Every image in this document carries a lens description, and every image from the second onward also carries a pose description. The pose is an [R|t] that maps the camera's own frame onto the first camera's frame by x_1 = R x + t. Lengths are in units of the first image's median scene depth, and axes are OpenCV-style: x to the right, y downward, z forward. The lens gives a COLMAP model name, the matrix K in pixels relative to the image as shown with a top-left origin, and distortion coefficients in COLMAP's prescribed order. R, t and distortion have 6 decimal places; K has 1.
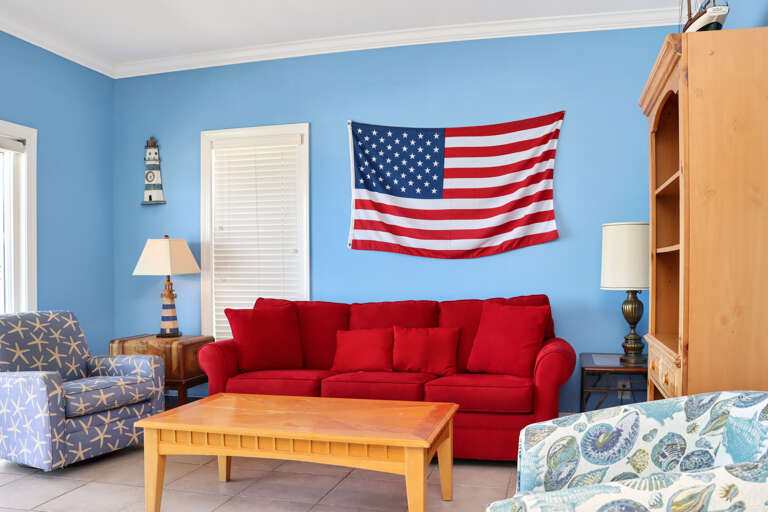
lens RADIAL K [[672.8, 0, 404.1], [0, 672.8, 277.7], [0, 0, 1]] dist [-0.130288, 0.133614]
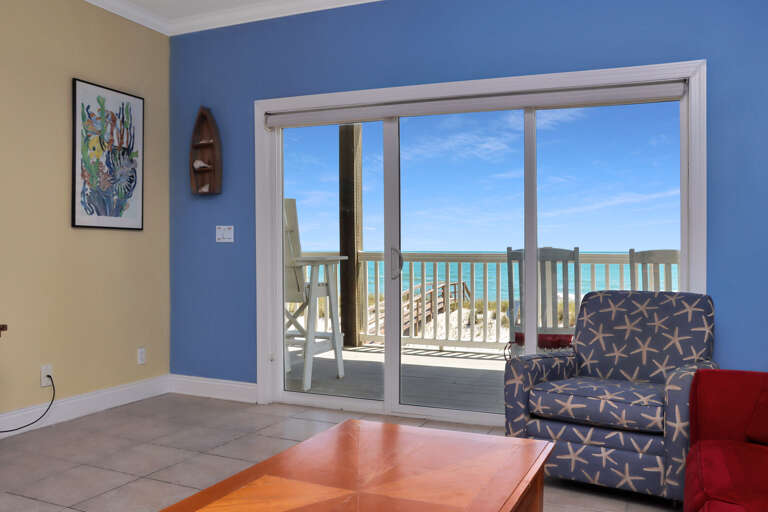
lens RADIAL K [[672.8, 0, 403.0], [0, 672.8, 253.8], [0, 0, 1]] dist [-0.130288, 0.133614]
pose [[-0.149587, 0.012525, -0.988669, 0.284083], [-0.013890, 0.999794, 0.014767, -0.001961], [0.988651, 0.015941, -0.149382, 0.803858]]
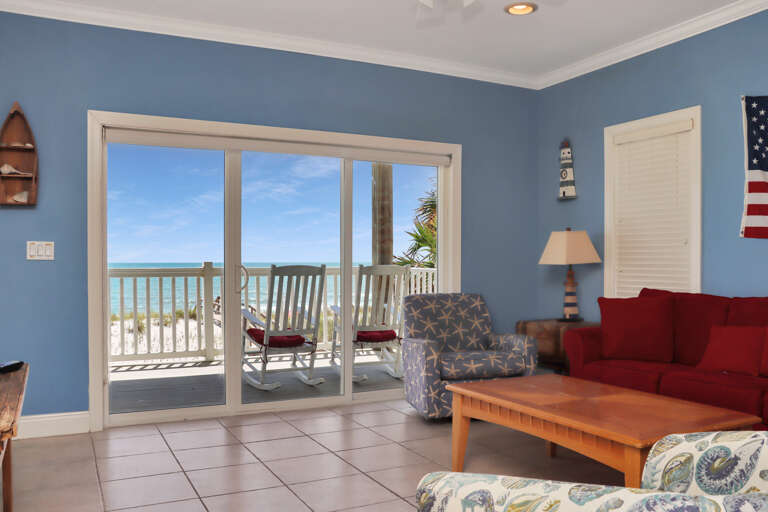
lens RADIAL K [[672.8, 0, 384.6], [0, 672.8, 243.2], [0, 0, 1]] dist [-0.130288, 0.133614]
pose [[0.661987, -0.014662, -0.749372, 0.301874], [-0.012781, 0.999442, -0.030845, -0.001504], [0.749407, 0.029997, 0.661430, 0.063692]]
